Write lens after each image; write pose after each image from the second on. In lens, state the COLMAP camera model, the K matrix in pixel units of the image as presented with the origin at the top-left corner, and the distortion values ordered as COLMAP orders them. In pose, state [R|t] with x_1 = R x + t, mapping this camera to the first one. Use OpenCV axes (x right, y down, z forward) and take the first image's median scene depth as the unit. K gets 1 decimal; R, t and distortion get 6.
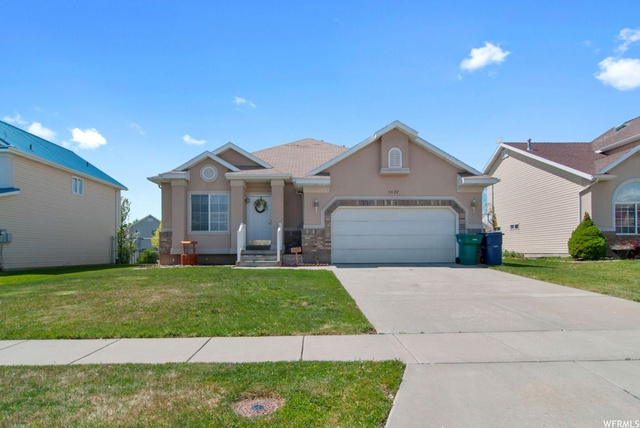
lens RADIAL K [[351.7, 0, 320.7], [0, 351.7, 216.1], [0, 0, 1]] dist [-0.001601, 0.000178]
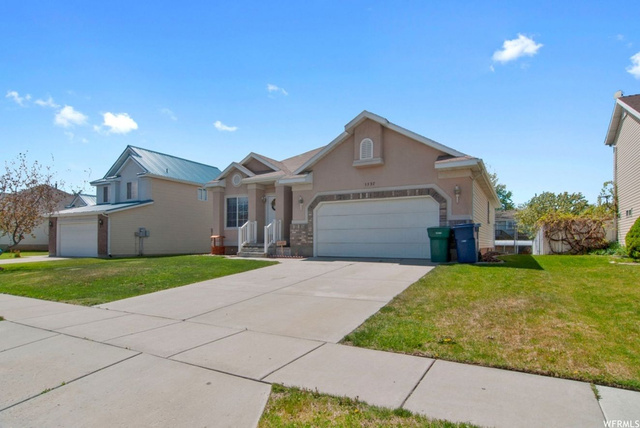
lens RADIAL K [[351.7, 0, 321.4], [0, 351.7, 212.5], [0, 0, 1]] dist [-0.001601, 0.000178]
pose [[0.861282, -0.036260, -0.506832, 0.584340], [0.042715, 0.999087, 0.001111, 0.002558], [0.506328, -0.022607, 0.862044, 0.098747]]
